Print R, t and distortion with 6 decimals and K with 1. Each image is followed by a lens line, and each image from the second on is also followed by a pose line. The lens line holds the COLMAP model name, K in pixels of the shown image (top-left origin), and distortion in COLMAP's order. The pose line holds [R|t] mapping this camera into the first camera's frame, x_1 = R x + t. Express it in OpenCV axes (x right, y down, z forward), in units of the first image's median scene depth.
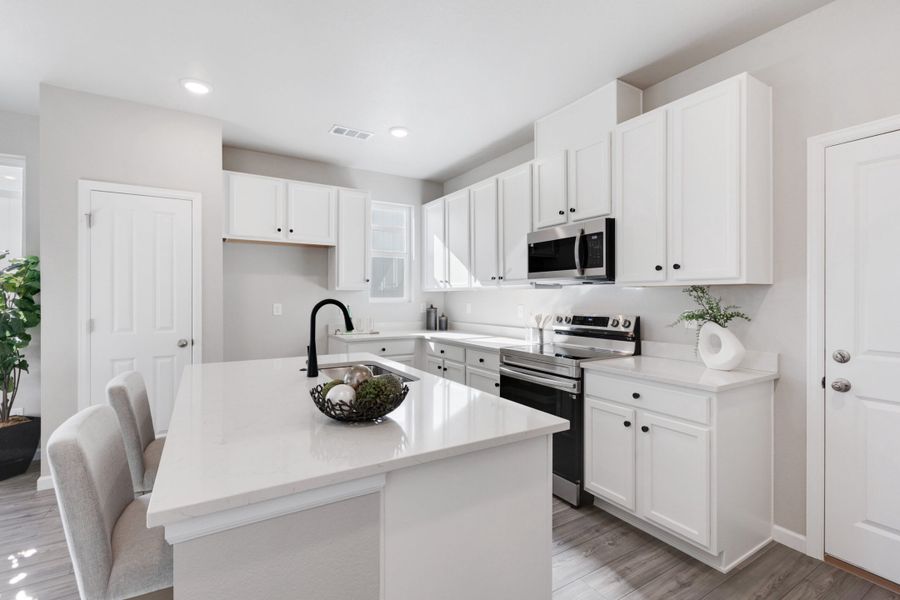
lens RADIAL K [[410.2, 0, 451.7], [0, 410.2, 292.5], [0, 0, 1]] dist [0.003023, 0.000234]
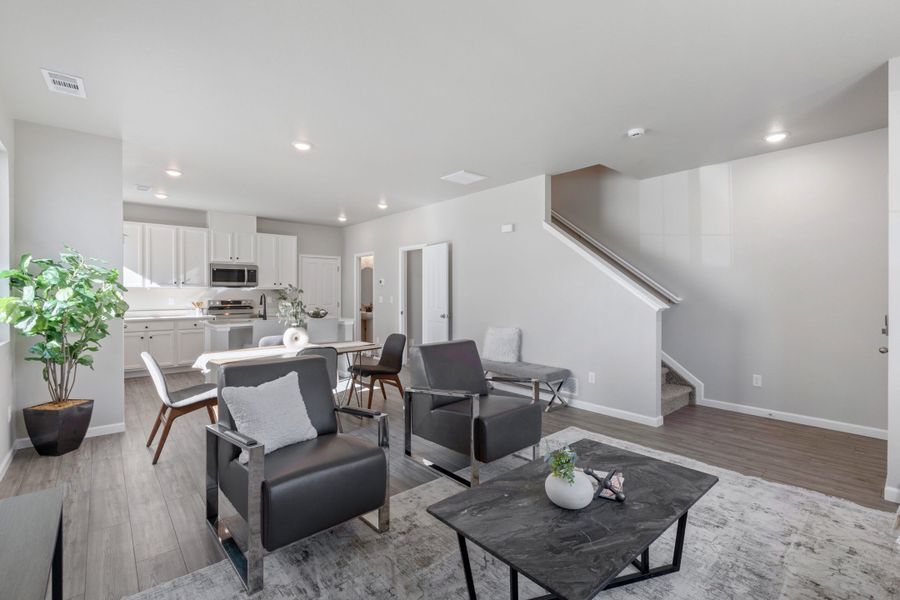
lens RADIAL K [[404.0, 0, 453.3], [0, 404.0, 292.6], [0, 0, 1]] dist [0.000843, 0.000047]
pose [[-0.168821, -0.000570, 0.985647, -2.108080], [-0.009293, 0.999956, -0.001013, -0.000196], [-0.985603, -0.009331, -0.168819, 0.099582]]
